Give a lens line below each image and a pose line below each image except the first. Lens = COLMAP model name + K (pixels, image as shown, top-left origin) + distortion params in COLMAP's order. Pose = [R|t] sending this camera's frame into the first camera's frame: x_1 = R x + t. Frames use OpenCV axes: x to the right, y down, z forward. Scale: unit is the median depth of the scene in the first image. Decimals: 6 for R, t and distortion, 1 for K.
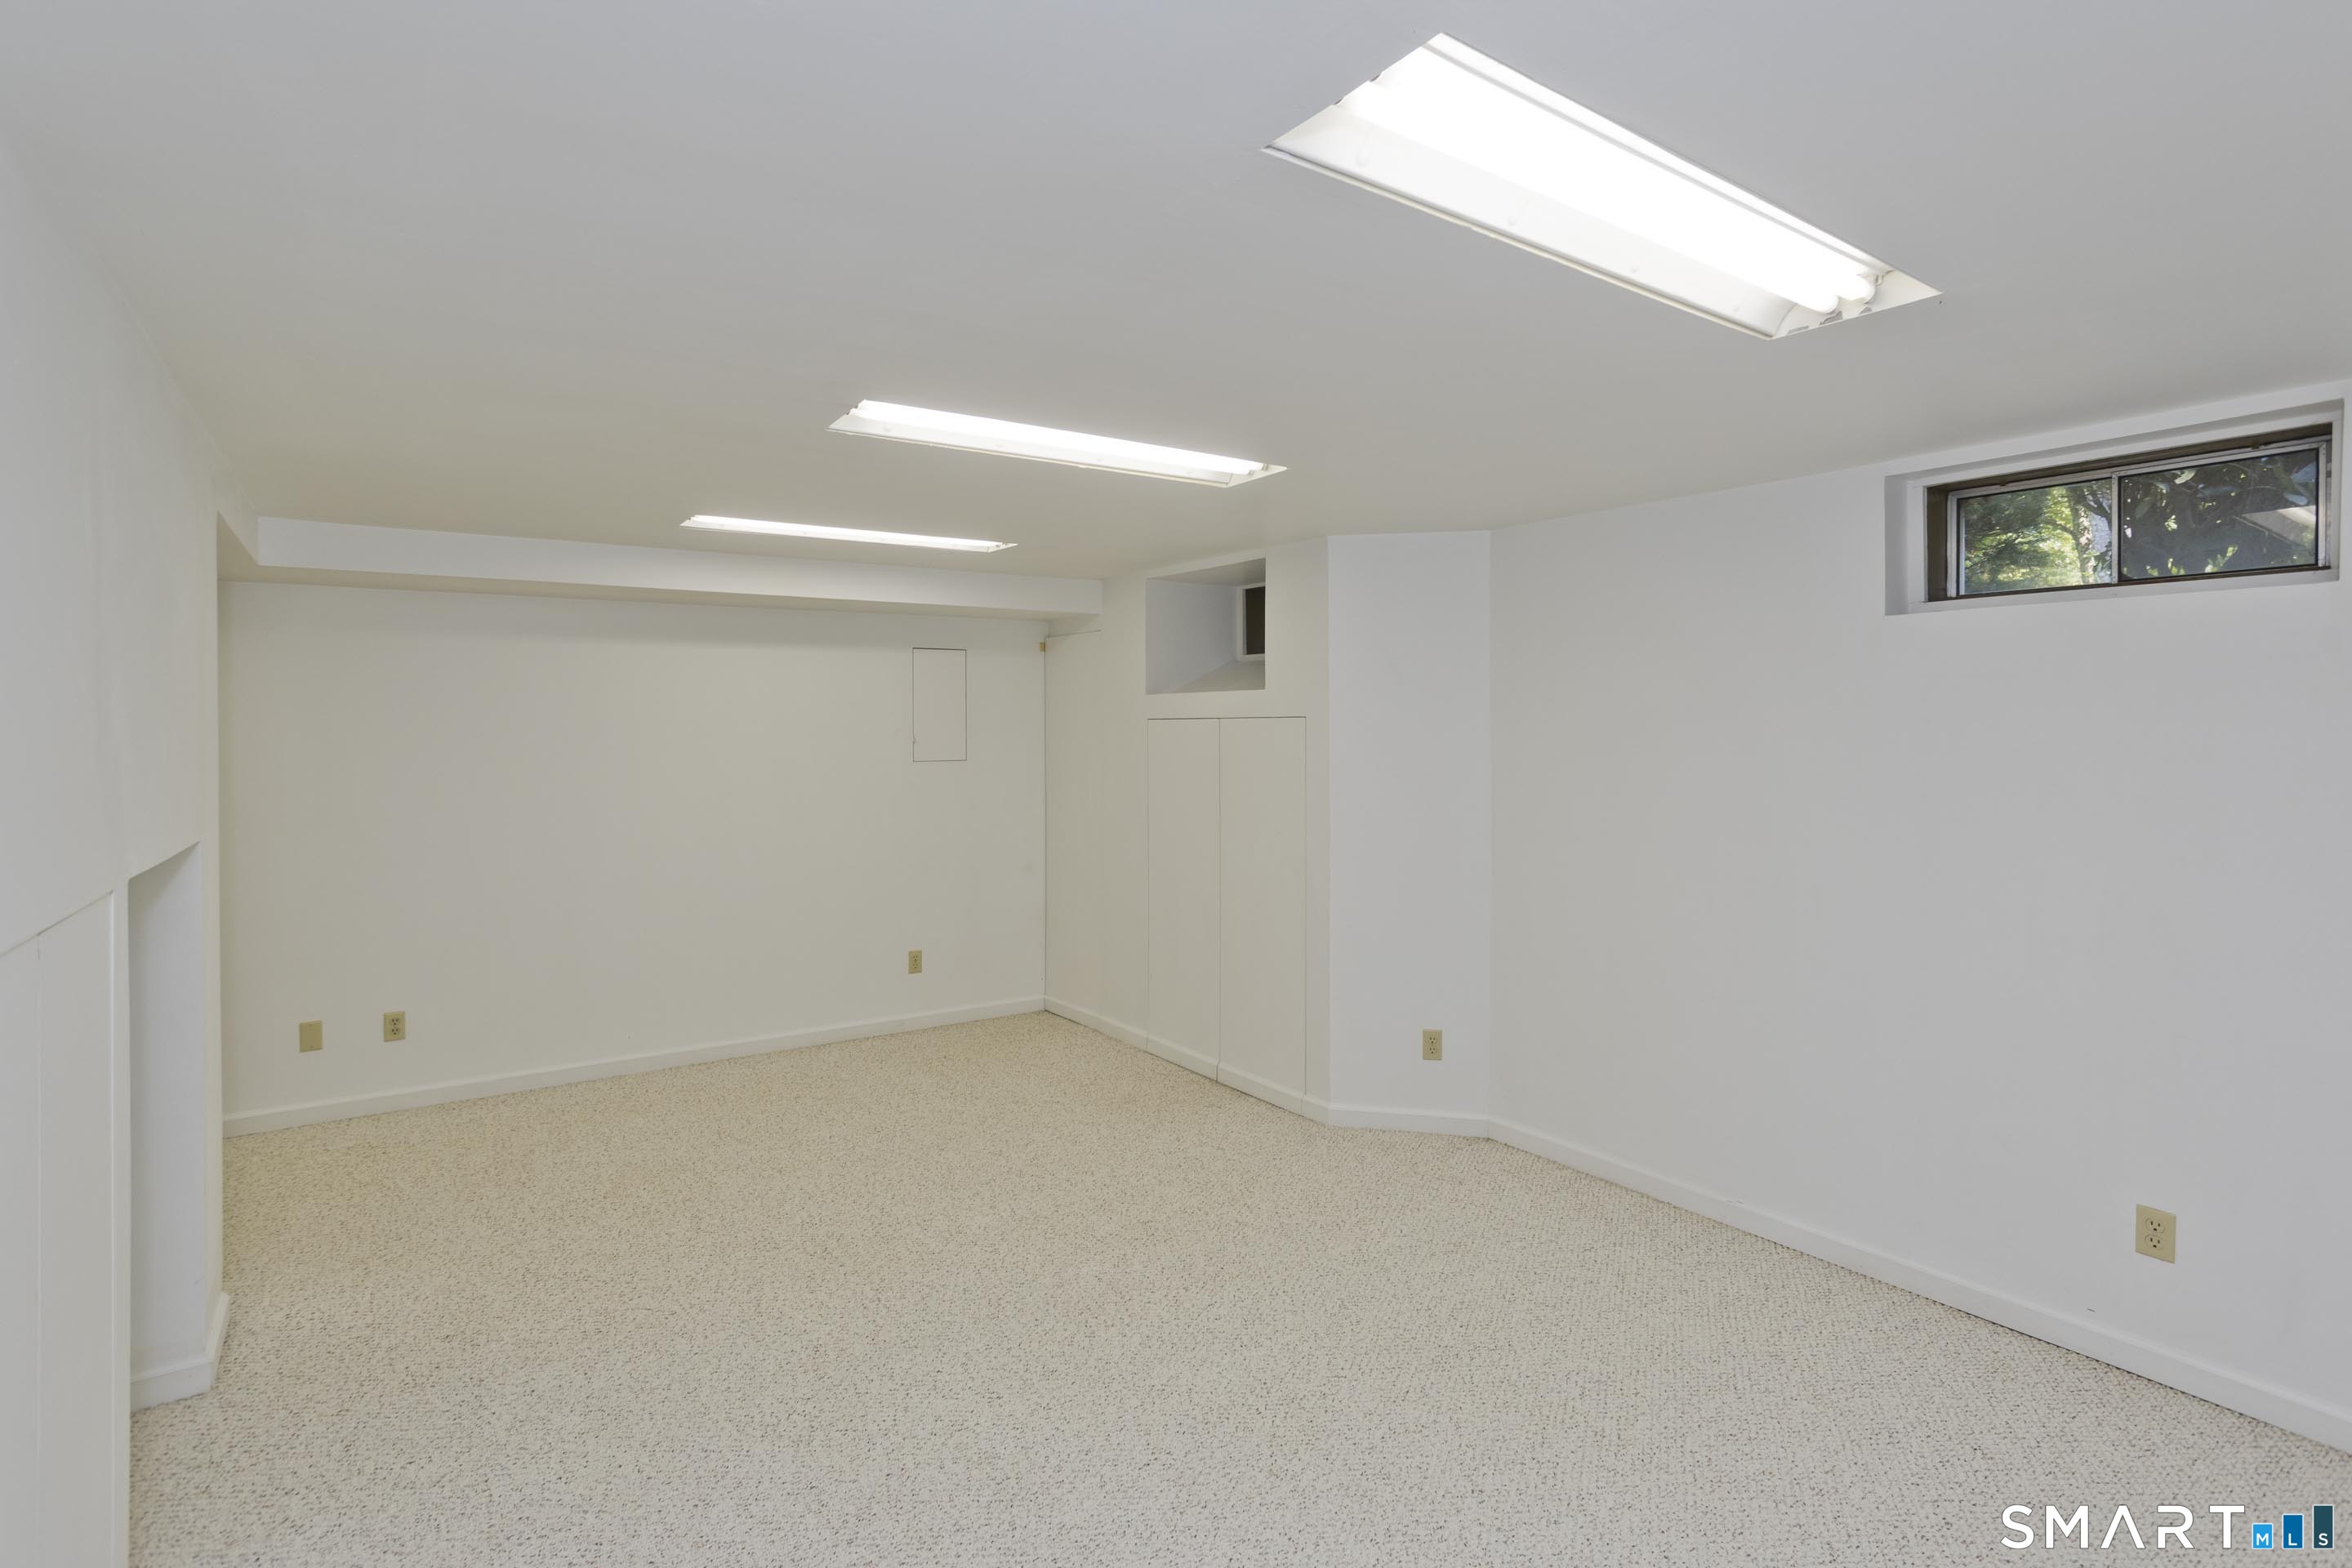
lens RADIAL K [[1132.4, 0, 1254.1], [0, 1132.4, 748.0], [0, 0, 1]] dist [0.014896, 0.001287]
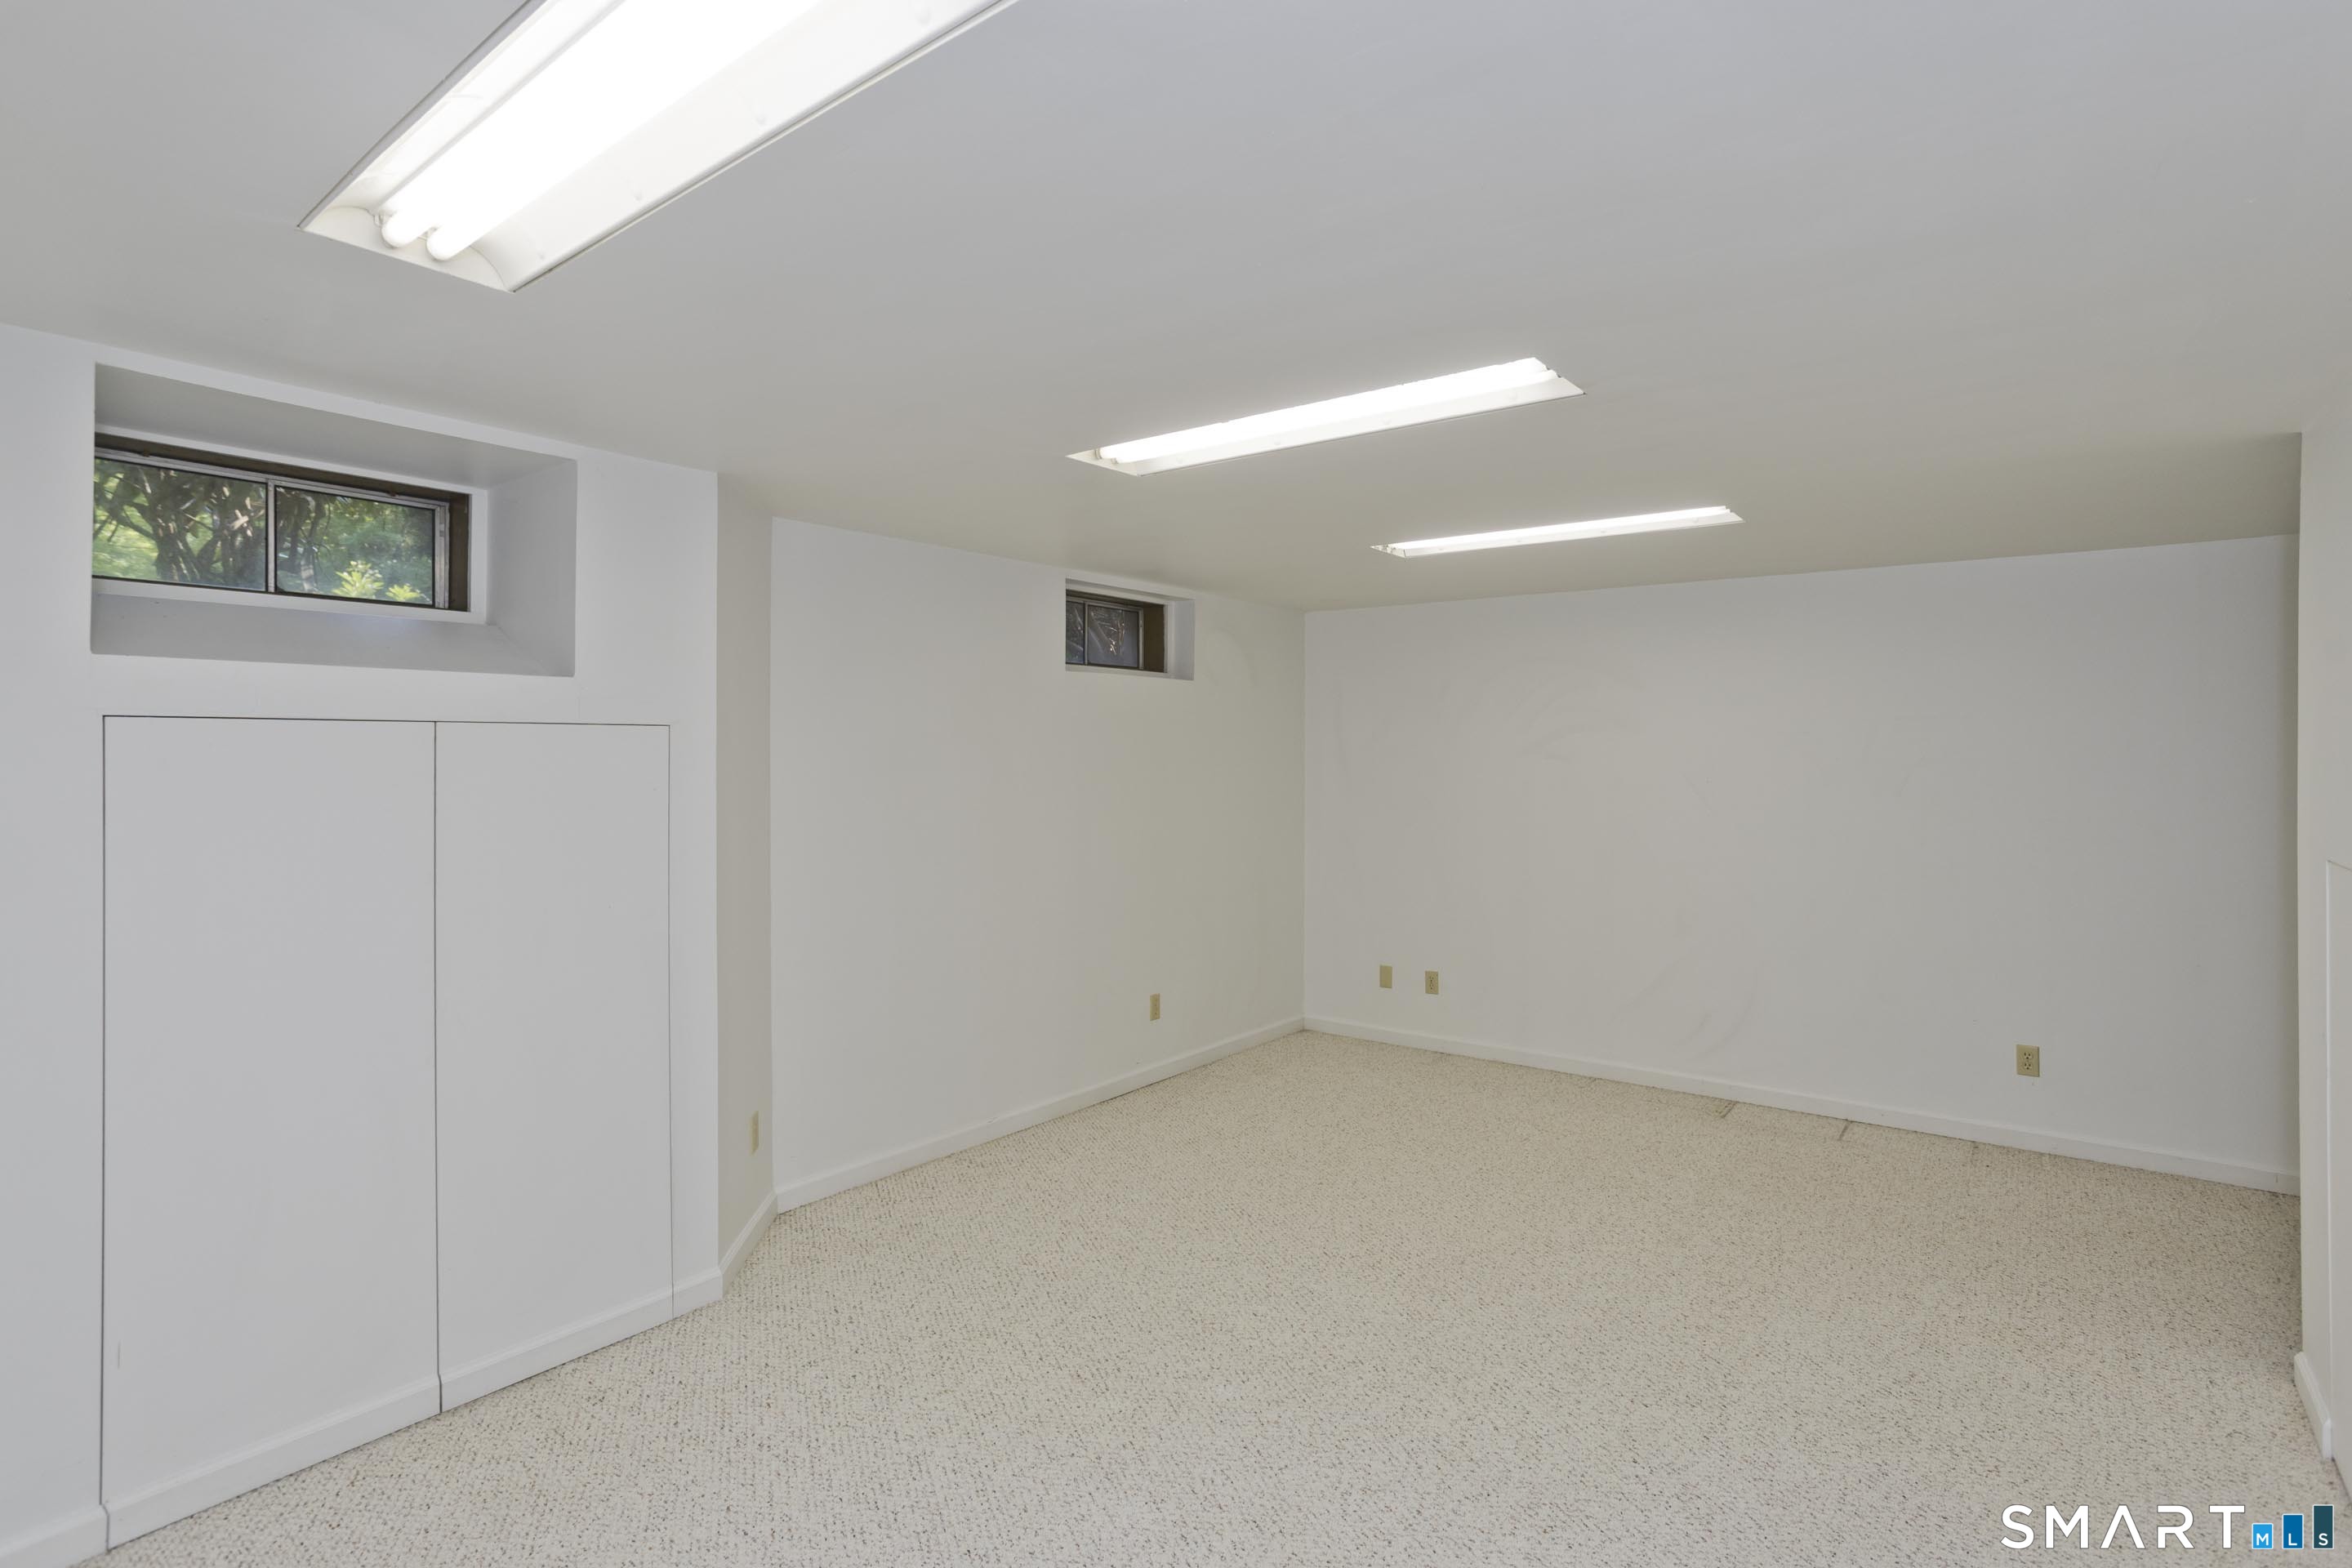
lens RADIAL K [[1132.4, 0, 1183.4], [0, 1132.4, 772.4], [0, 0, 1]] dist [0.014896, 0.001287]
pose [[-0.258911, -0.004050, 0.965893, -0.728007], [0.001522, 0.999988, 0.004601, 0.014295], [-0.965900, 0.002661, -0.258902, 0.989149]]
